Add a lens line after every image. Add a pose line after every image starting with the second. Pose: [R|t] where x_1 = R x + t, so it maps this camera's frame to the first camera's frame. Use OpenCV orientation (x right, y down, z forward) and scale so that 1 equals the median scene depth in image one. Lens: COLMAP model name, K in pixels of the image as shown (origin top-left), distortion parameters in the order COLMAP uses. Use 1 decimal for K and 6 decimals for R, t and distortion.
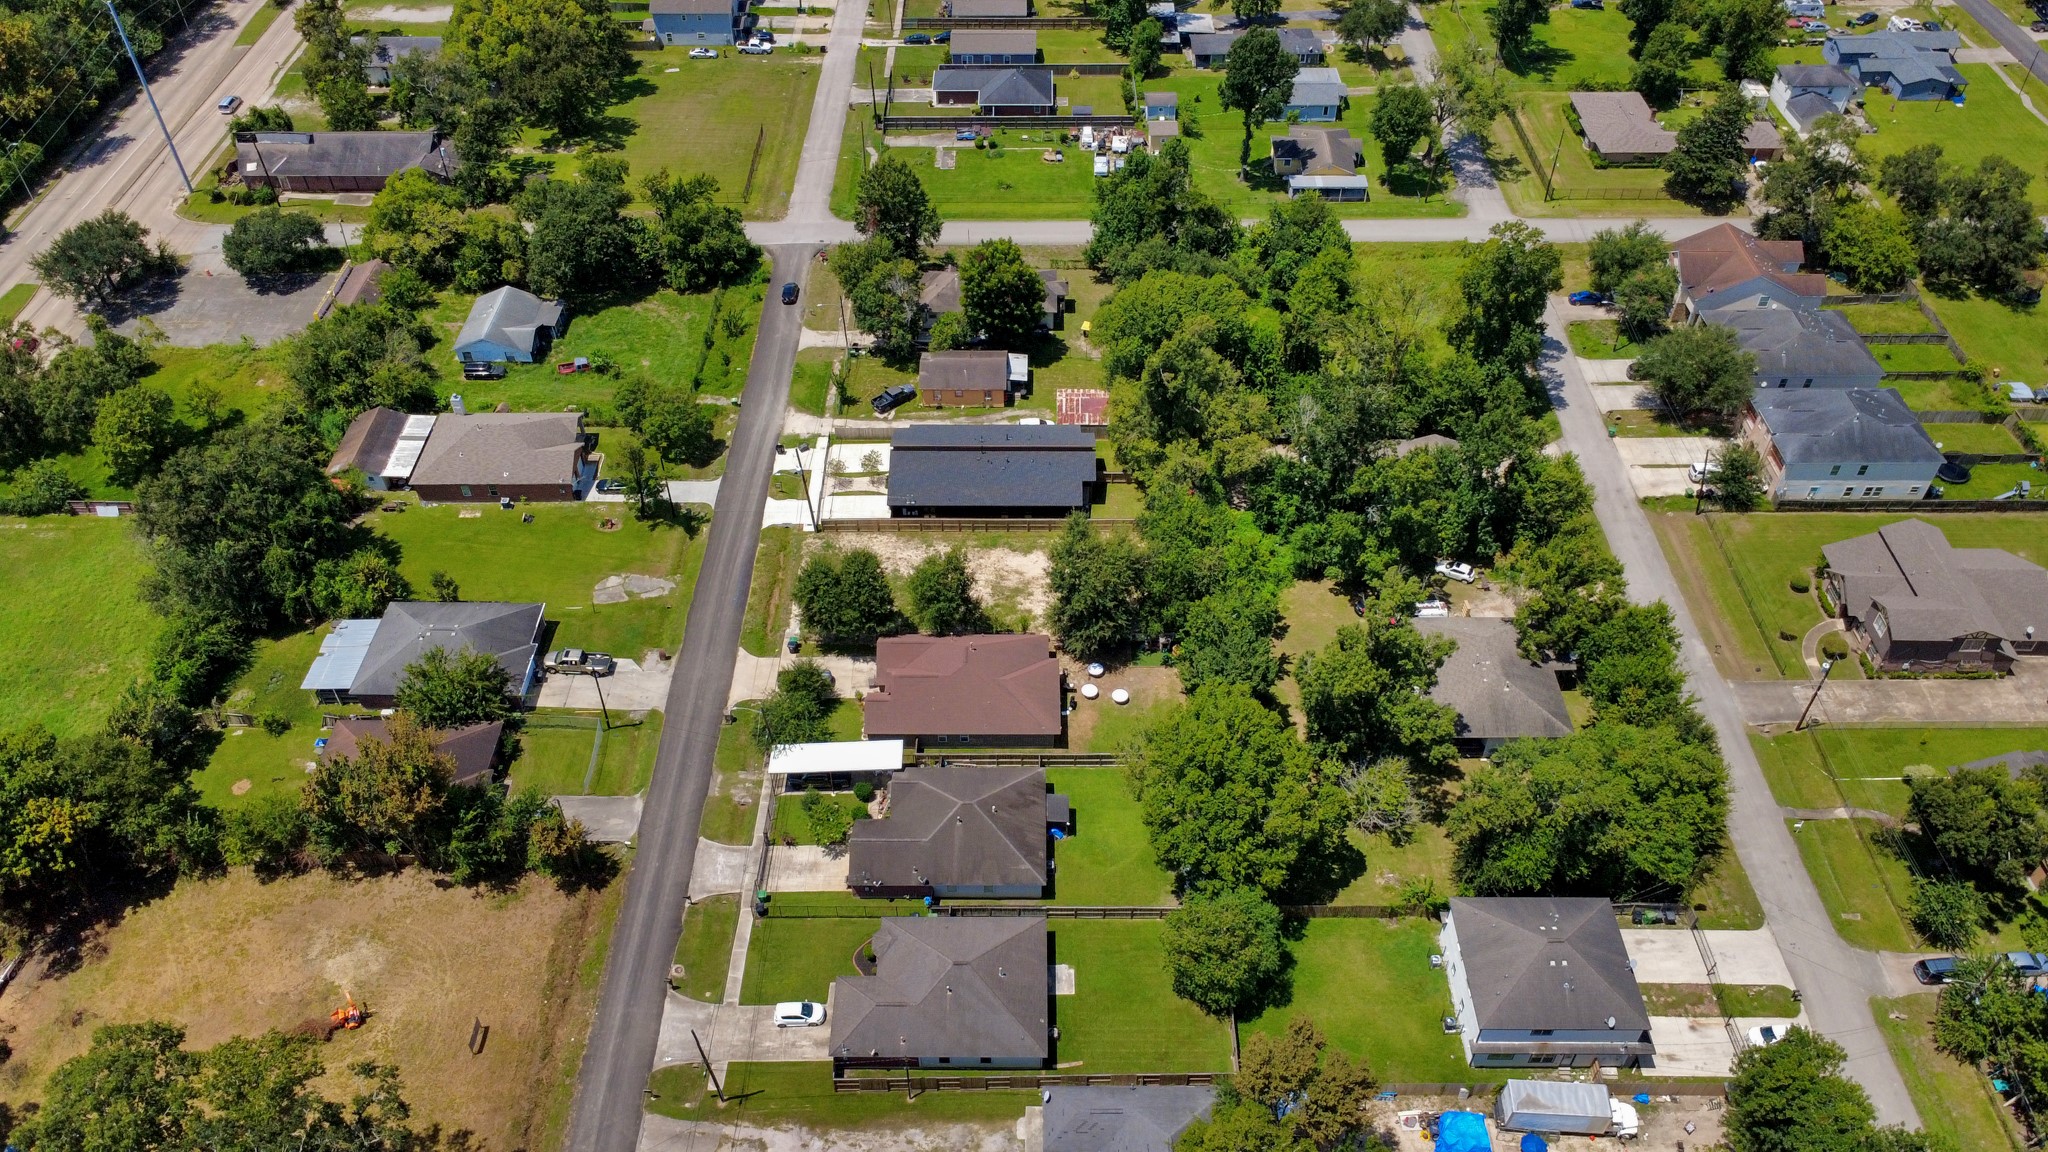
lens RADIAL K [[1494.2, 0, 1026.7], [0, 1494.2, 576.1], [0, 0, 1]] dist [0.005364, -0.003704]
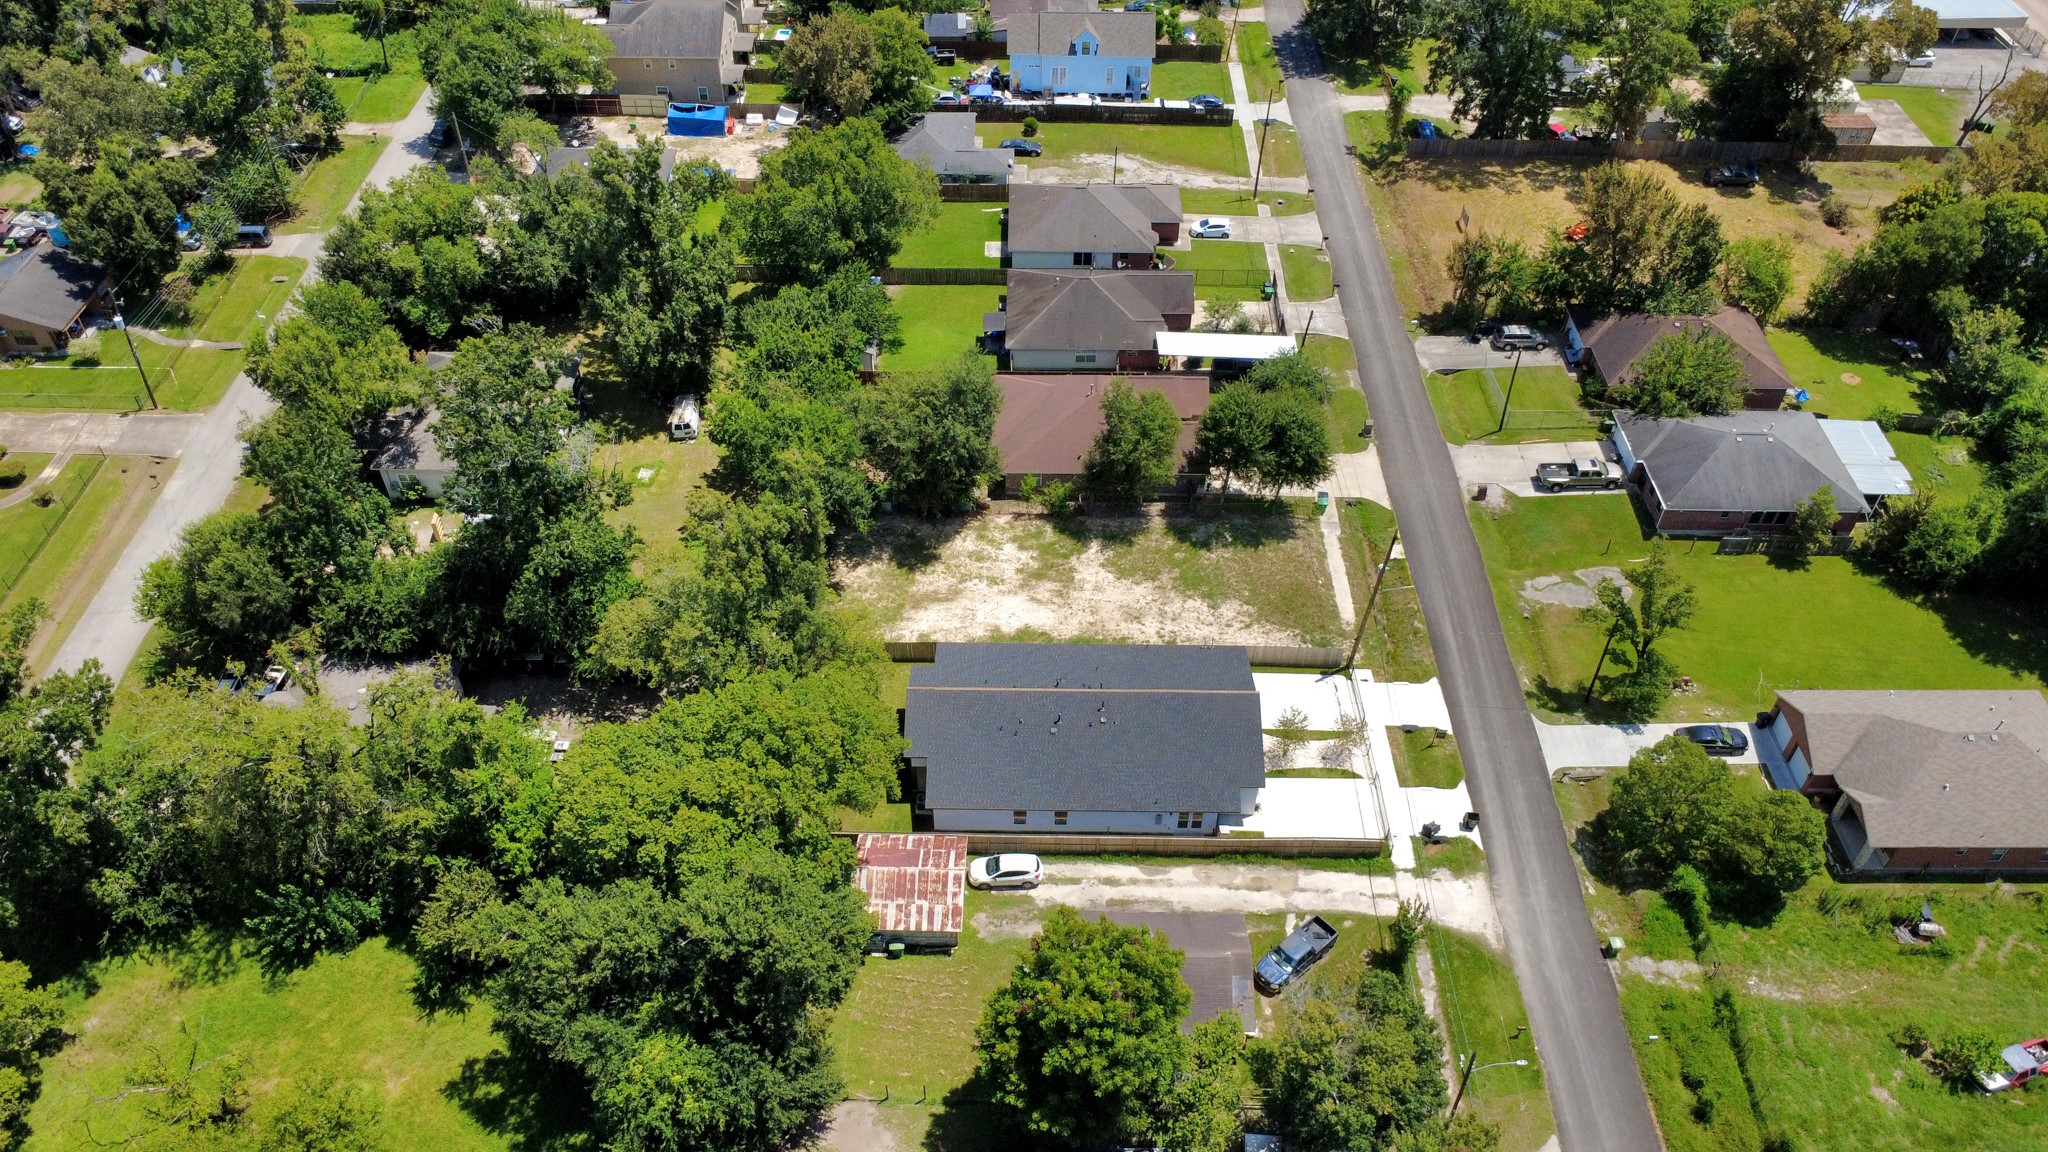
lens RADIAL K [[1494.2, 0, 1023.1], [0, 1494.2, 568.2], [0, 0, 1]] dist [0.005364, -0.003704]
pose [[-0.999988, -0.004562, -0.001496, 0.001893], [-0.001743, 0.054550, 0.998510, -0.672925], [-0.004473, 0.998501, -0.054557, 0.985528]]
